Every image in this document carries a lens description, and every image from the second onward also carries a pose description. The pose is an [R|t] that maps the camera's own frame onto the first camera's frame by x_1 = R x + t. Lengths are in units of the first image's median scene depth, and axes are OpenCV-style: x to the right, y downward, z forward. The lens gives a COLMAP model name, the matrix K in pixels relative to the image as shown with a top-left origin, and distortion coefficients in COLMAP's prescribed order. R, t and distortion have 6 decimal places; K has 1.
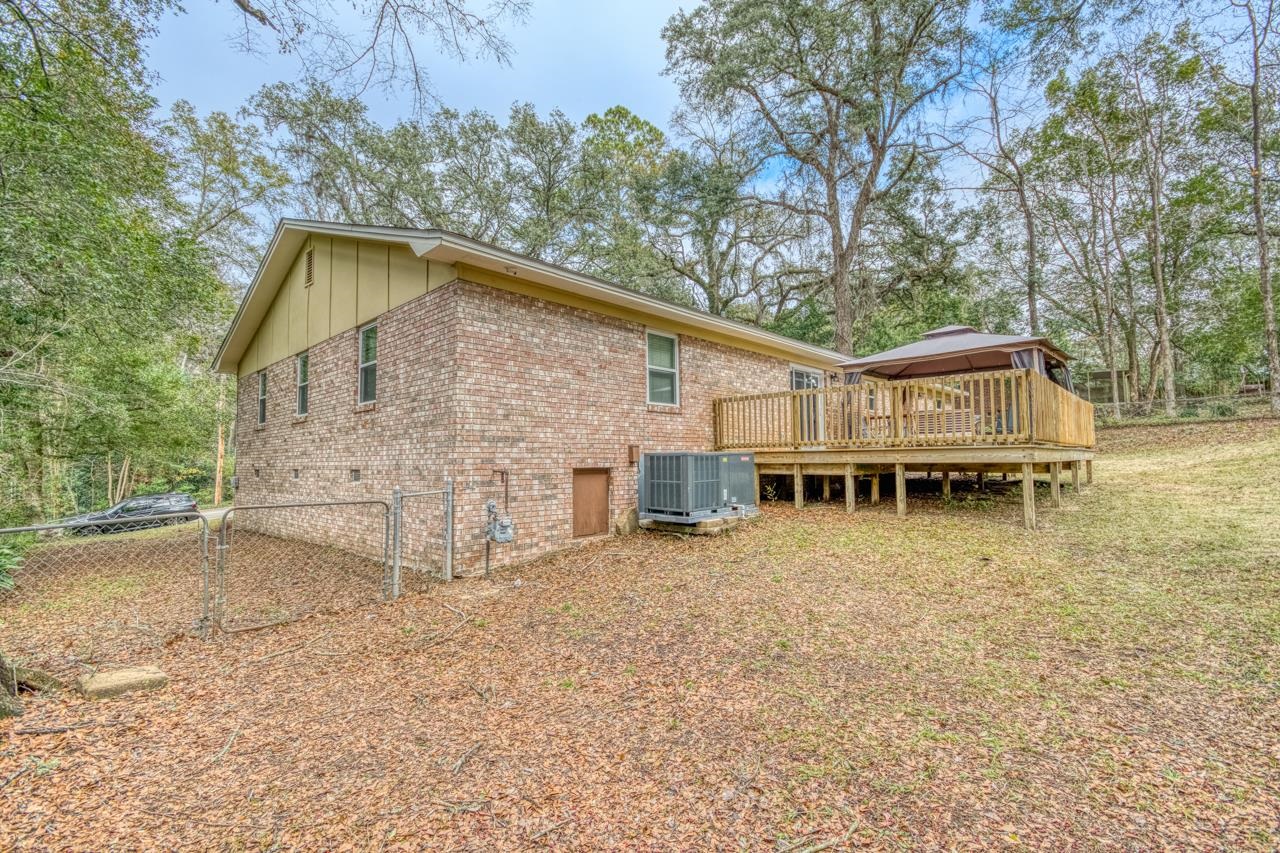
lens RADIAL K [[558.6, 0, 648.0], [0, 558.6, 425.1], [0, 0, 1]] dist [0.000727, -0.000412]
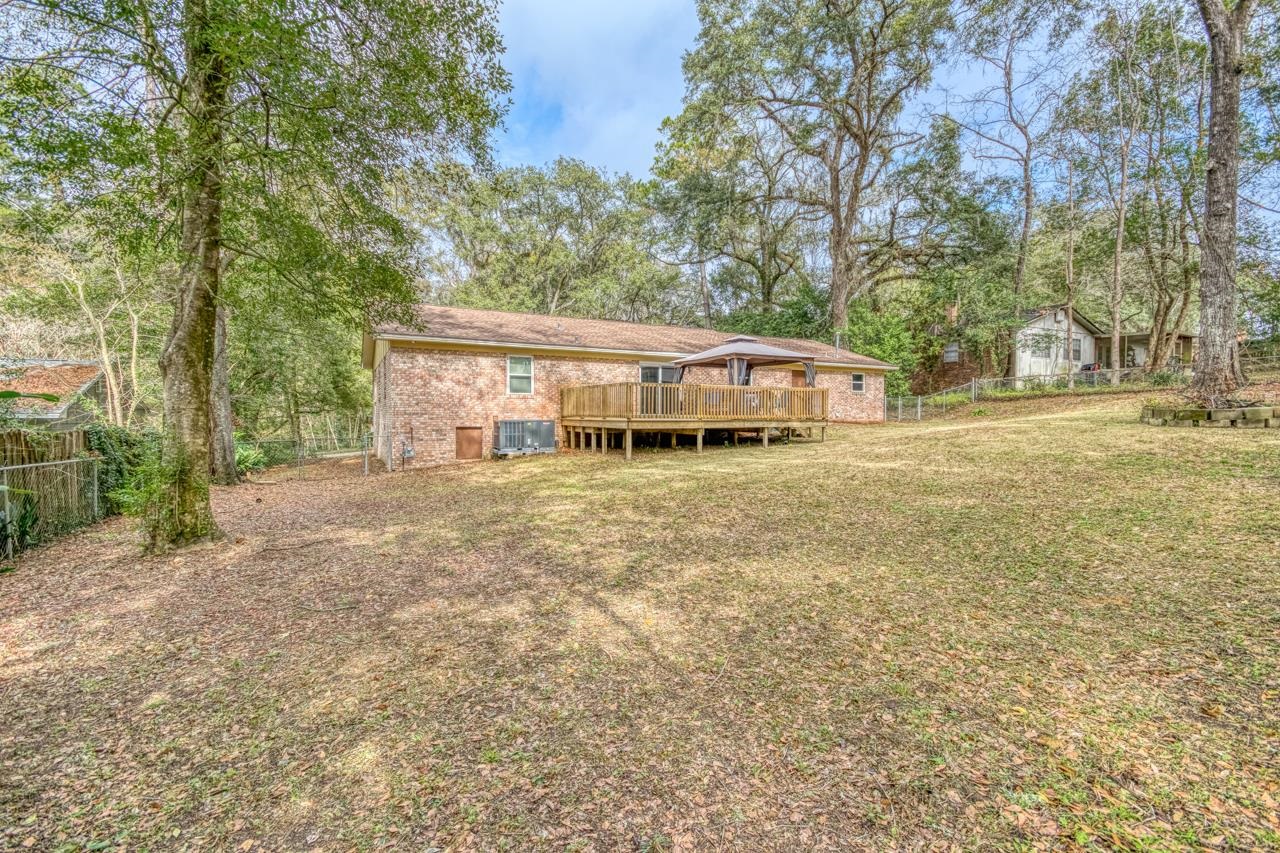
lens RADIAL K [[558.6, 0, 648.0], [0, 558.6, 425.1], [0, 0, 1]] dist [0.000727, -0.000412]
pose [[0.946865, 0.024640, -0.320687, 1.044285], [0.003787, 0.996138, 0.087718, -0.095223], [0.321610, -0.084272, 0.943115, -0.655842]]
